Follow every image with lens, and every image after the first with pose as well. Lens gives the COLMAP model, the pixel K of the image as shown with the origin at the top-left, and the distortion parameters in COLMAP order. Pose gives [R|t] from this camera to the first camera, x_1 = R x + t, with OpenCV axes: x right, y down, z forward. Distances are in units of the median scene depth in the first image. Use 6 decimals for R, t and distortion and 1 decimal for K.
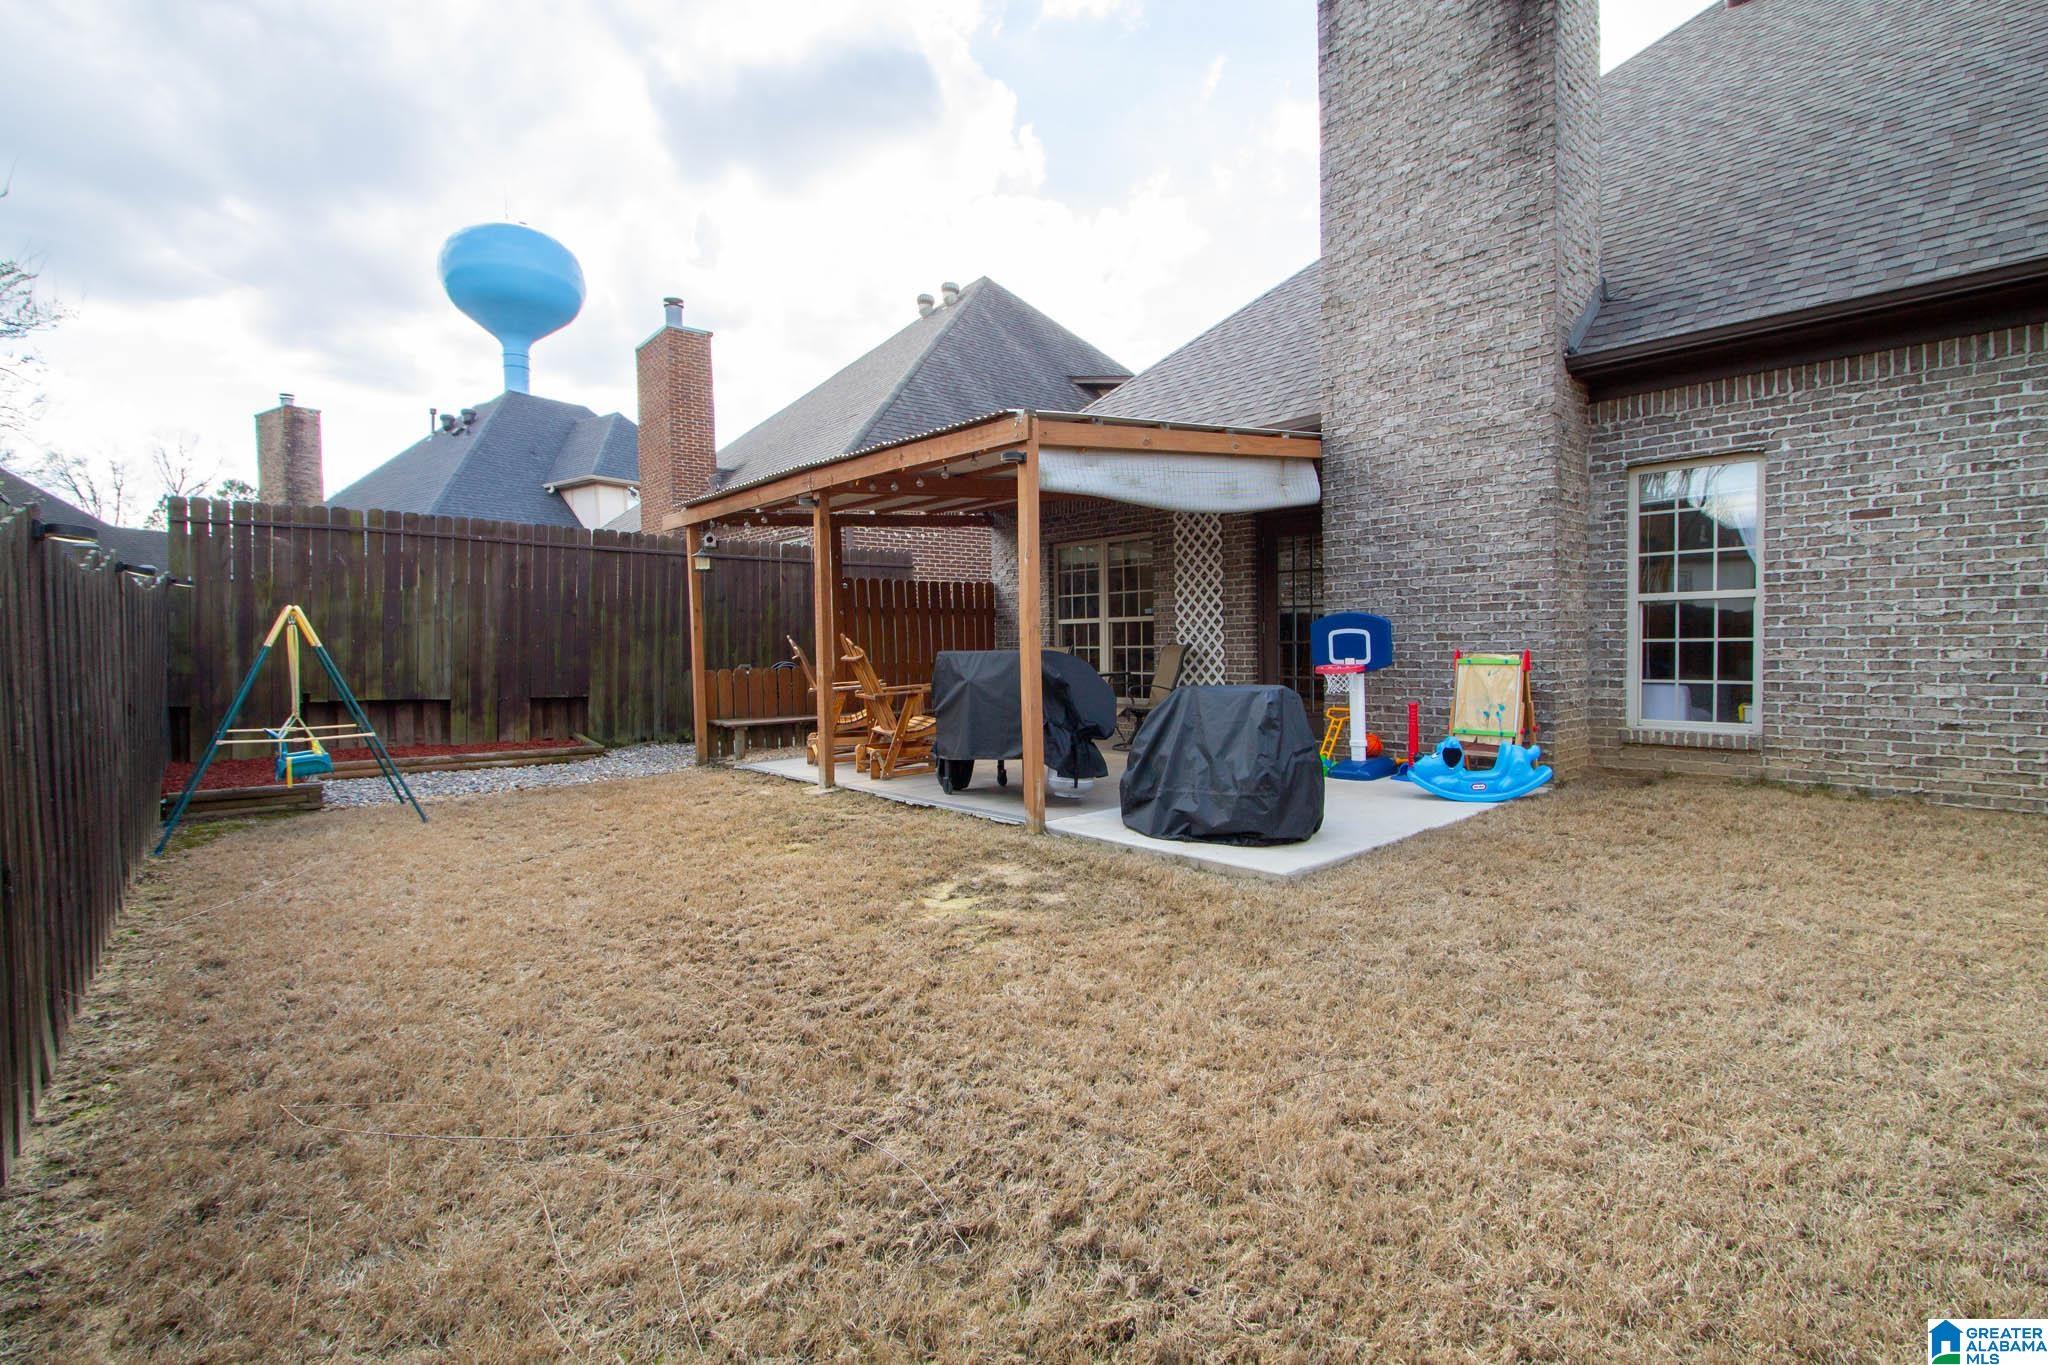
lens RADIAL K [[975.5, 0, 1024.7], [0, 975.5, 679.2], [0, 0, 1]] dist [0.000051, 0.000009]
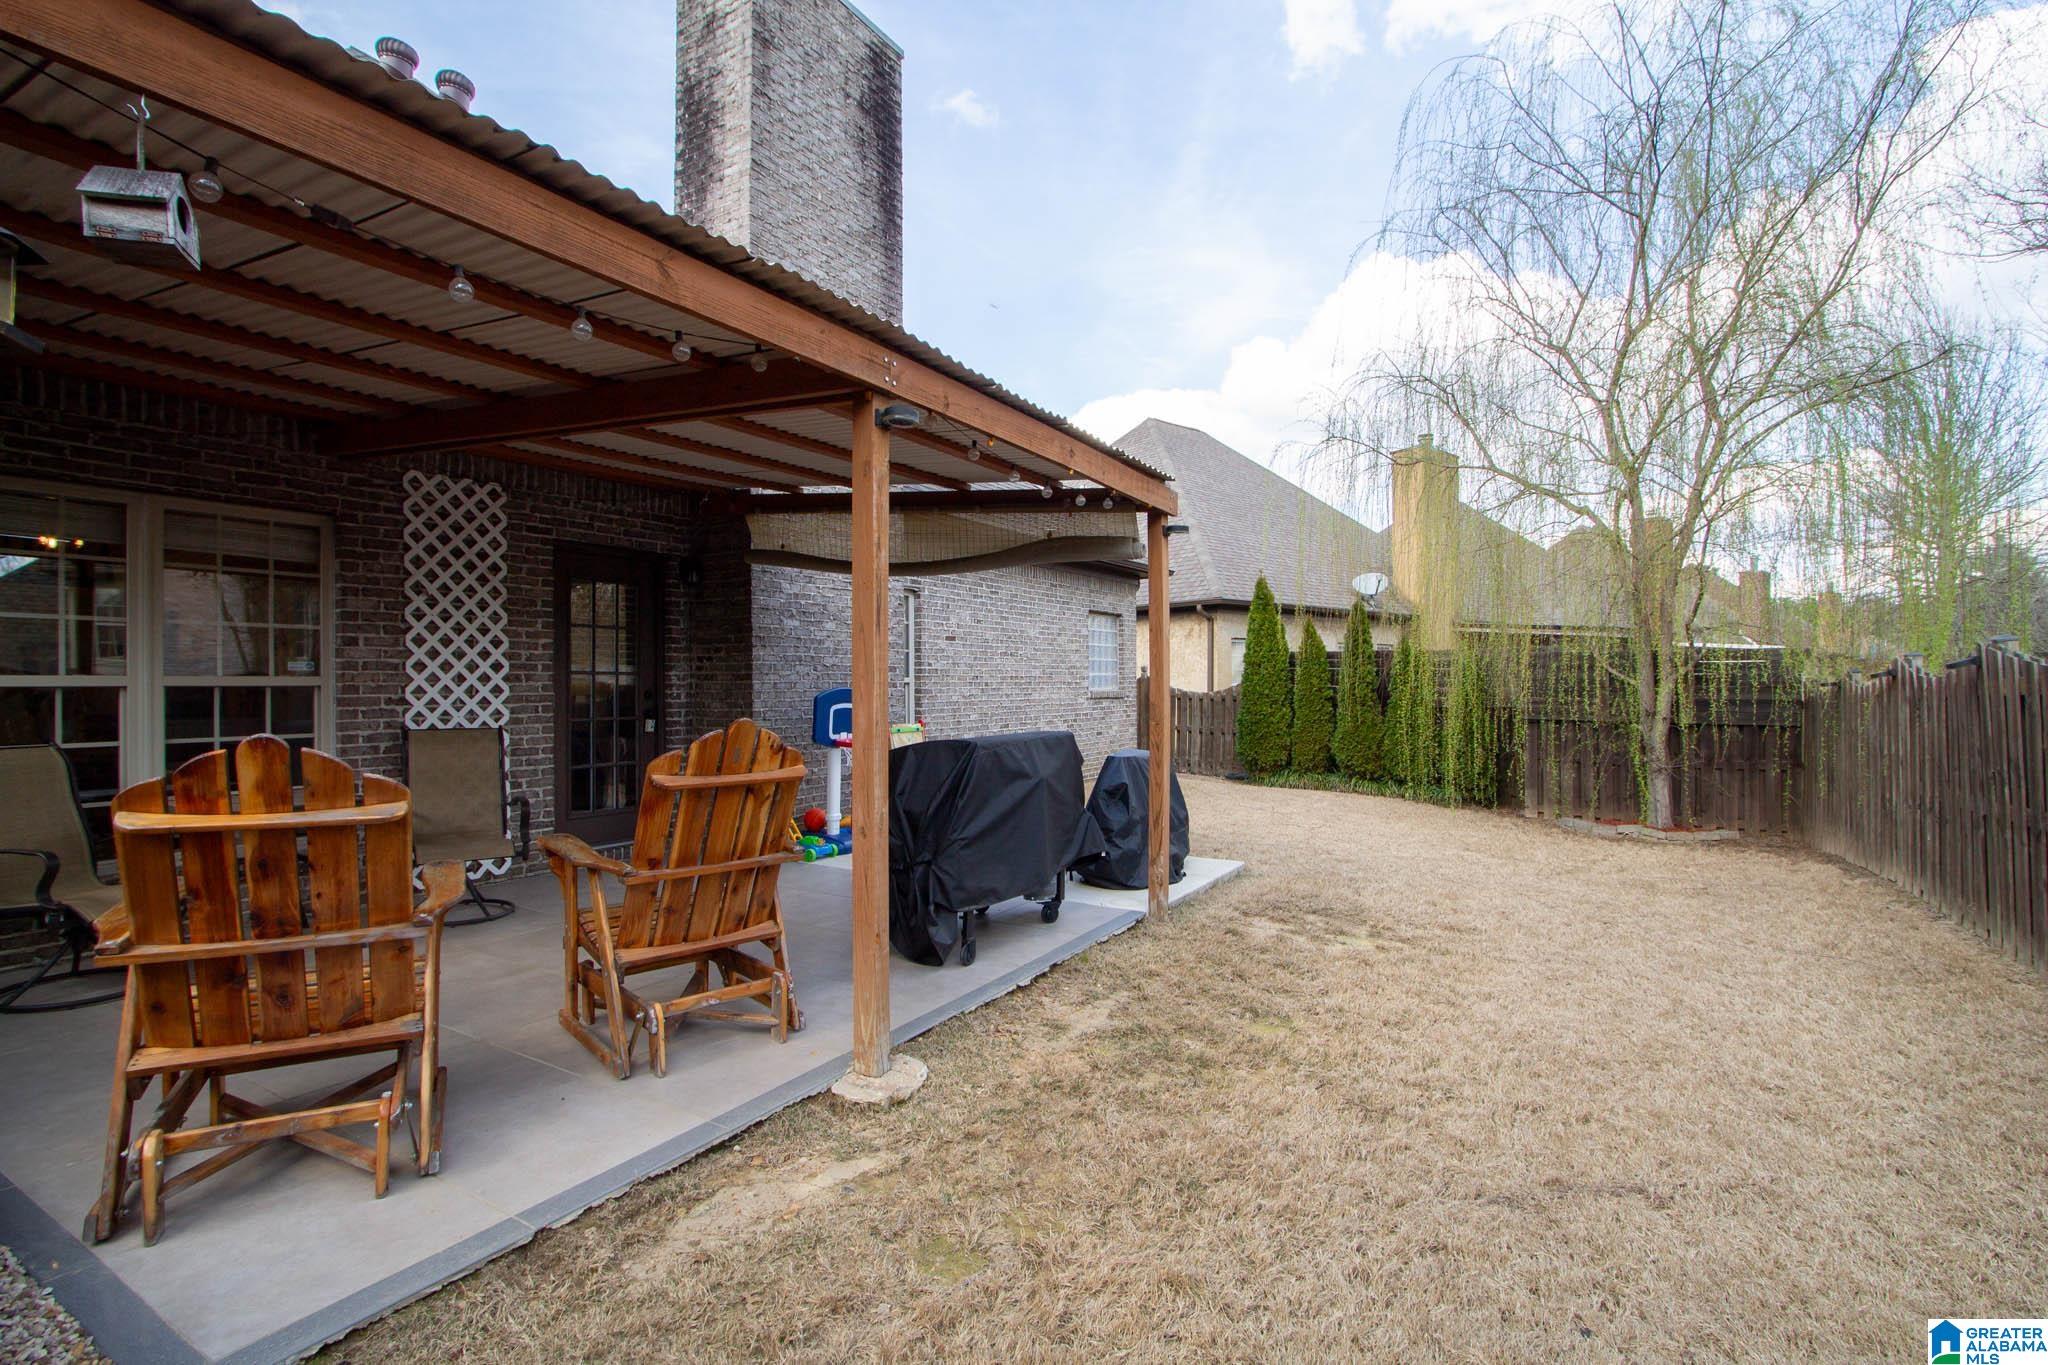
lens RADIAL K [[975.5, 0, 1024.4], [0, 975.5, 676.4], [0, 0, 1]] dist [0.000051, 0.000009]
pose [[-0.319619, 0.021237, 0.947308, -0.524659], [0.041962, 0.999085, -0.008240, -0.048441], [-0.946616, 0.037118, -0.320218, 0.876845]]
